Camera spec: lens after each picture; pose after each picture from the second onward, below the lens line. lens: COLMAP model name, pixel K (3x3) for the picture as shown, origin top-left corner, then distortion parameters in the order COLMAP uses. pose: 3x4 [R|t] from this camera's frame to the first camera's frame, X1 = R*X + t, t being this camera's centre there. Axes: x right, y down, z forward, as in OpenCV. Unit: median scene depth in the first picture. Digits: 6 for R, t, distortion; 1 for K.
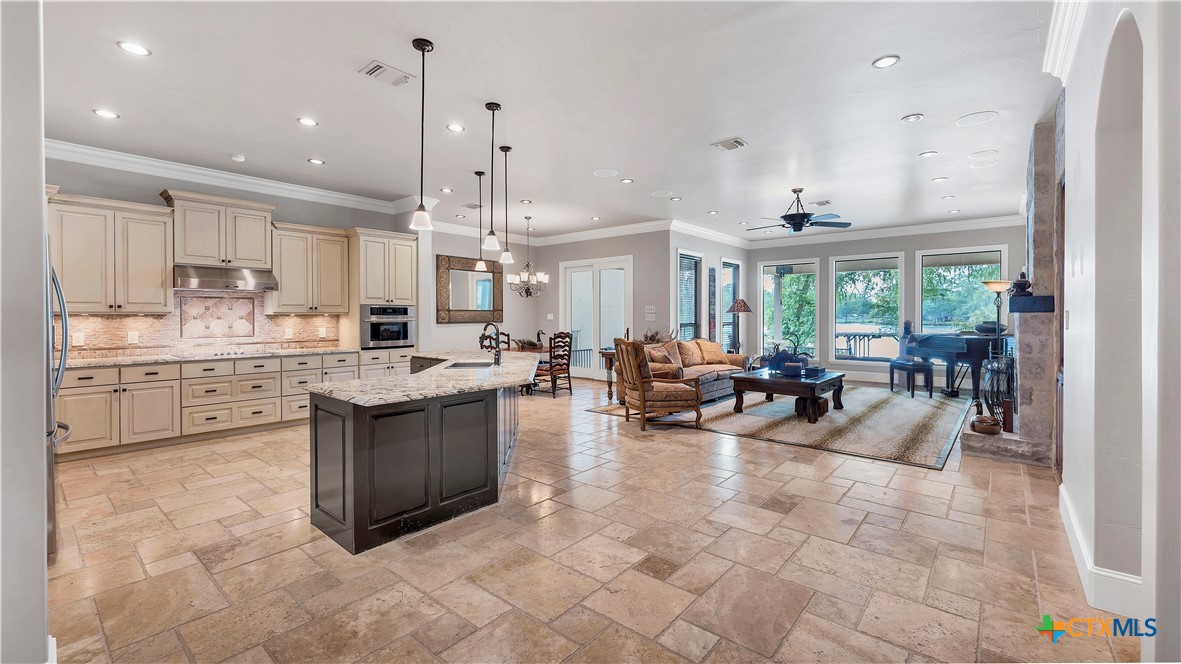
lens RADIAL K [[486.8, 0, 593.9], [0, 486.8, 317.8], [0, 0, 1]] dist [-0.000348, 0.000076]
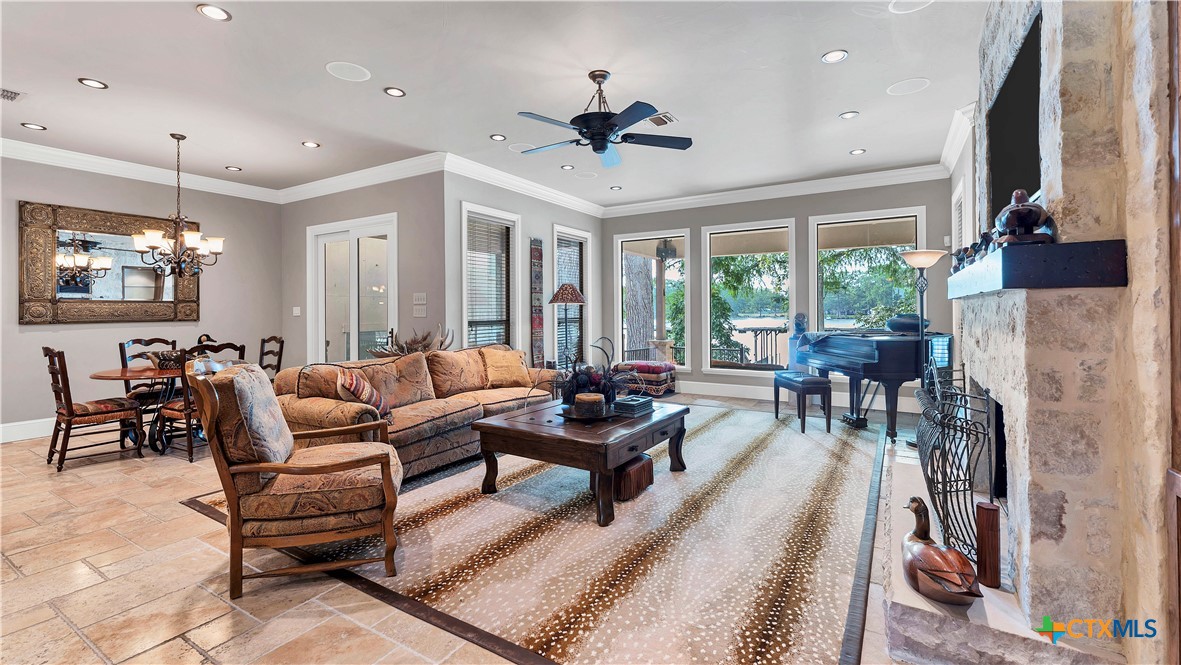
lens RADIAL K [[494.2, 0, 601.0], [0, 494.2, 310.5], [0, 0, 1]] dist [-0.002081, -0.000334]
pose [[0.986476, -0.004599, 0.163843, 0.338704], [0.005566, 0.999970, -0.005445, 0.003683], [-0.163813, 0.006284, 0.986471, 0.471320]]
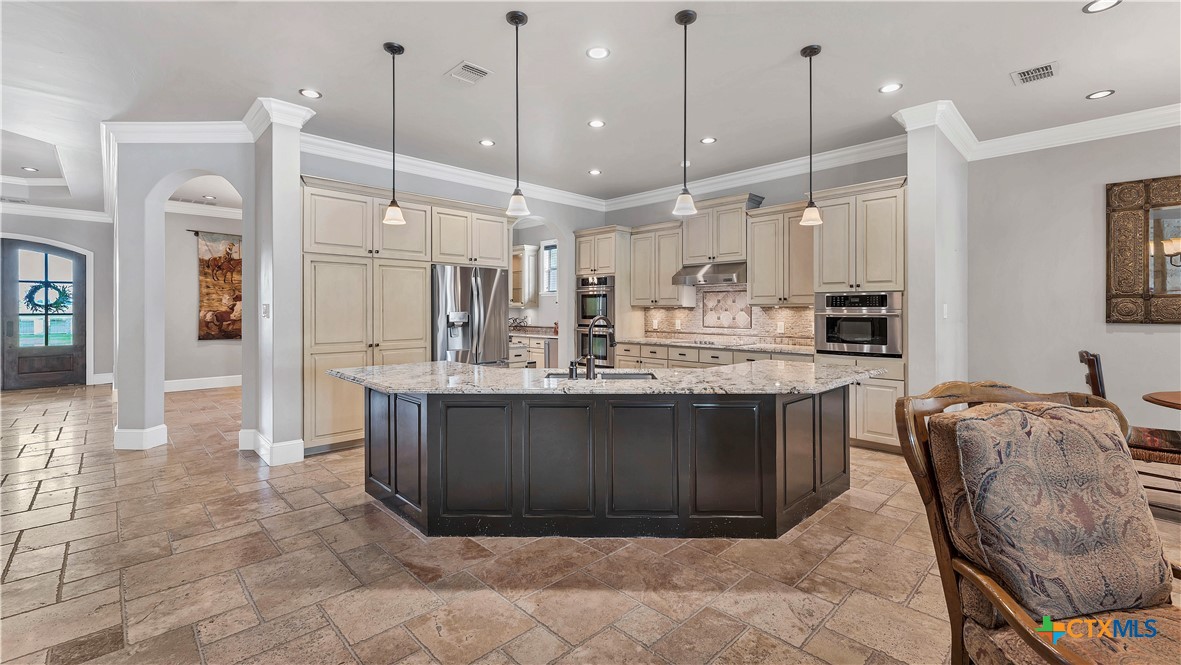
lens RADIAL K [[489.7, 0, 590.2], [0, 489.7, 310.3], [0, 0, 1]] dist [0.000952, 0.000131]
pose [[-0.097930, 0.001110, -0.995193, 0.319203], [-0.004906, 0.999987, 0.001598, 0.000511], [0.995181, 0.005038, -0.097923, 0.736731]]
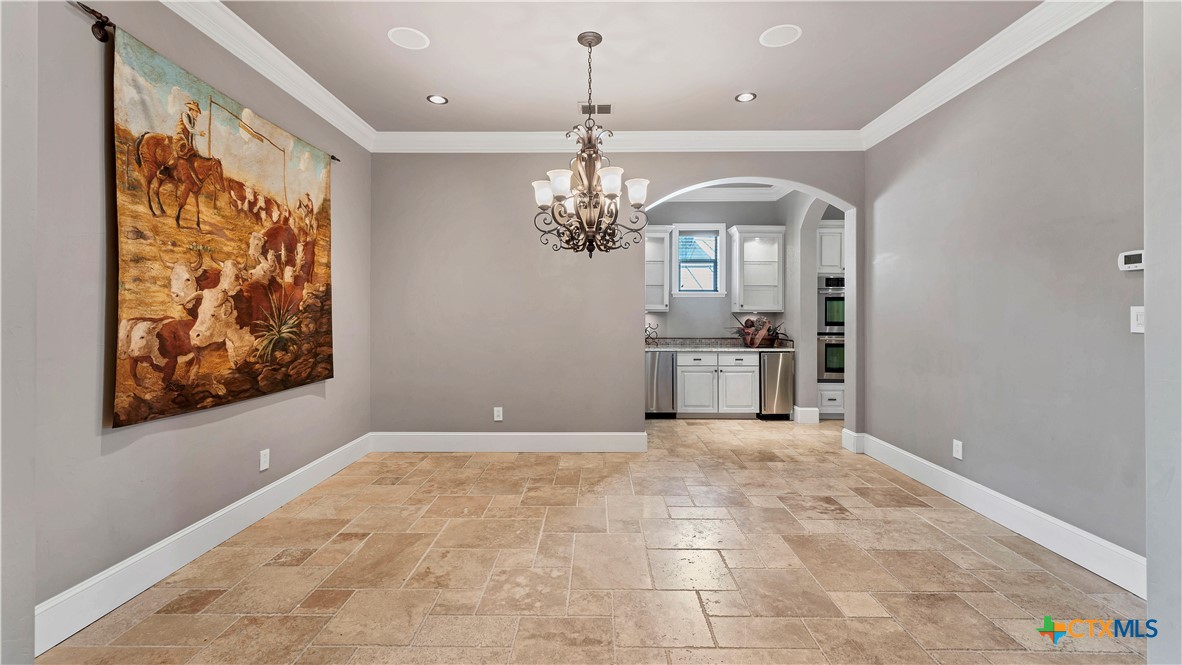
lens RADIAL K [[490.1, 0, 590.7], [0, 490.1, 310.3], [0, 0, 1]] dist [0.000952, 0.000131]
pose [[0.635574, -0.005712, -0.772018, -0.356828], [-0.004570, 0.999927, -0.011160, 0.004844], [0.772026, 0.010622, 0.635502, -0.338701]]
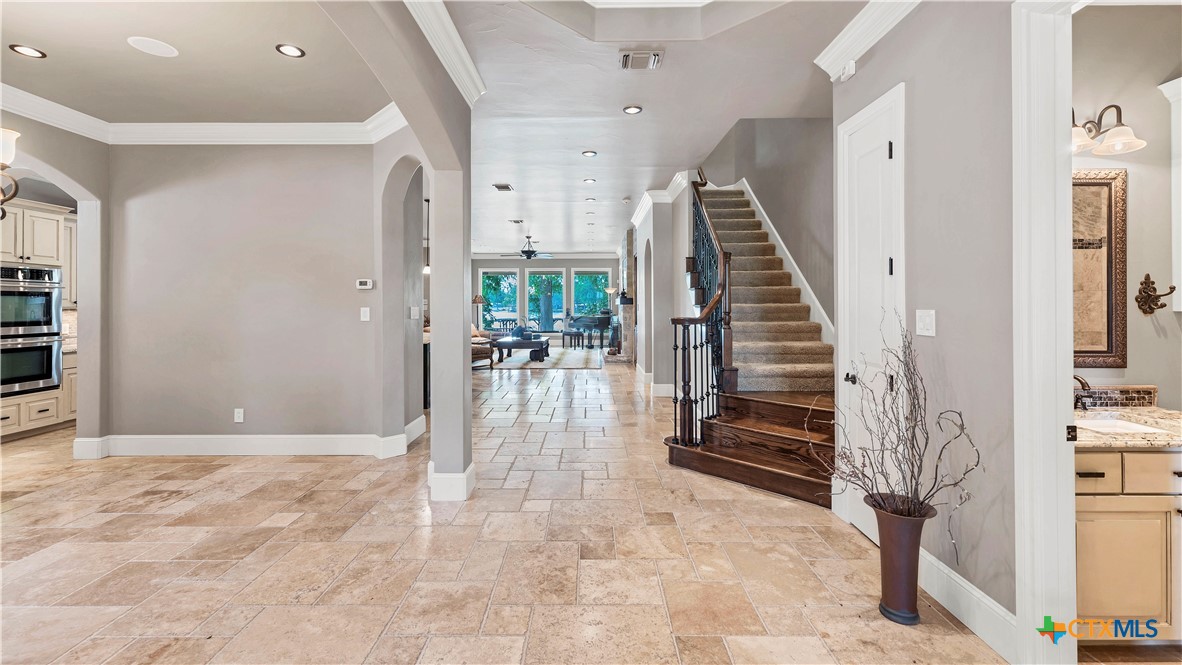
lens RADIAL K [[490.1, 0, 590.7], [0, 490.1, 310.3], [0, 0, 1]] dist [0.000952, 0.000131]
pose [[0.764590, -0.011454, 0.644415, -0.601367], [0.007138, 0.999931, 0.009304, -0.004722], [-0.644477, -0.002513, 0.764619, -0.561555]]
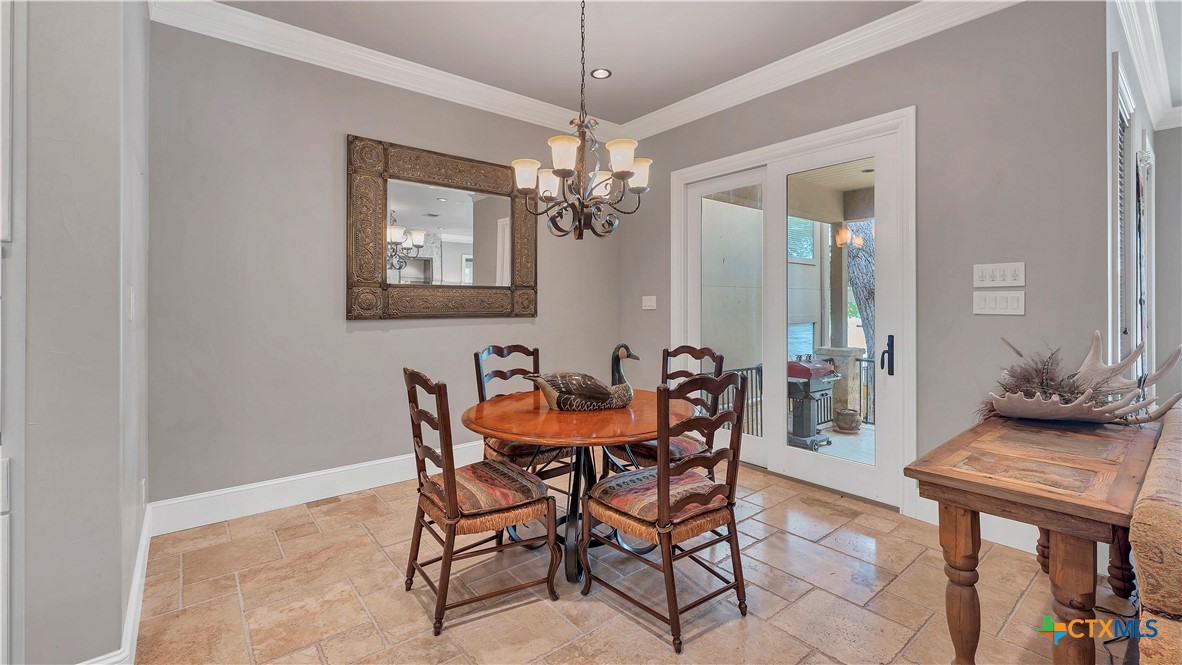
lens RADIAL K [[497.8, 0, 589.9], [0, 497.8, 305.3], [0, 0, 1]] dist [0.001203, 0.000356]
pose [[0.981811, 0.000159, -0.189862, -0.095465], [-0.001063, 0.999989, -0.004660, 0.003069], [0.189860, 0.004778, 0.981800, 0.928213]]
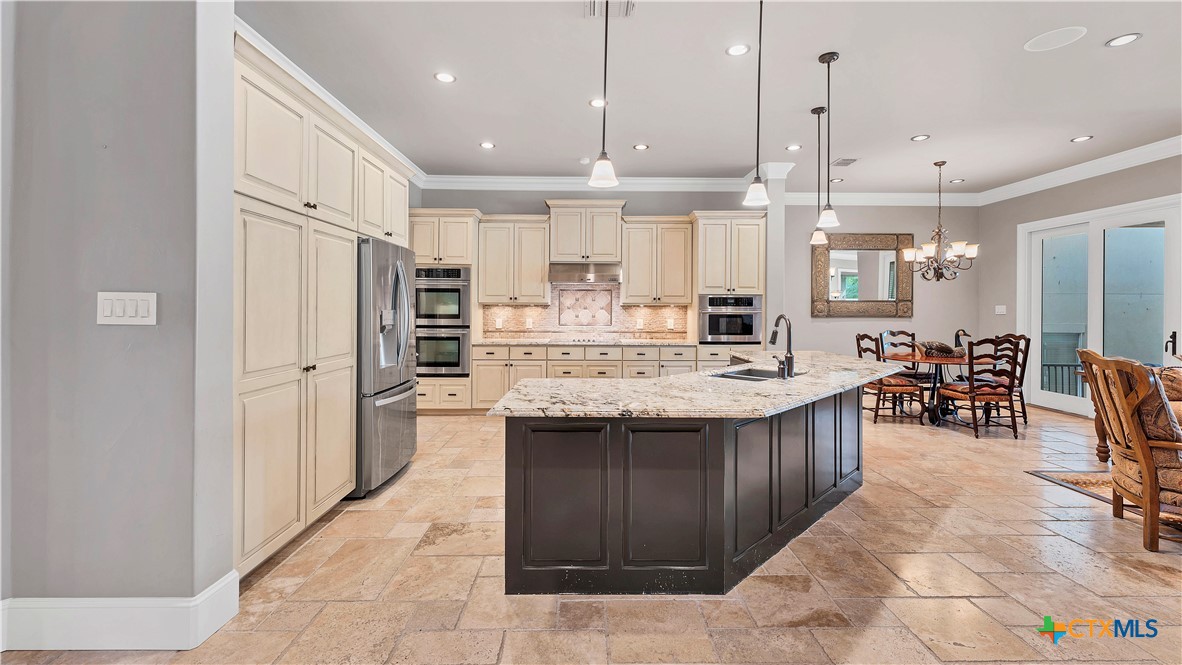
lens RADIAL K [[497.8, 0, 589.9], [0, 497.8, 305.3], [0, 0, 1]] dist [0.001203, 0.000356]
pose [[0.650331, -0.000823, -0.759650, 0.101159], [-0.008713, 0.999926, -0.008543, 0.003175], [0.759601, 0.012175, 0.650275, 0.238412]]
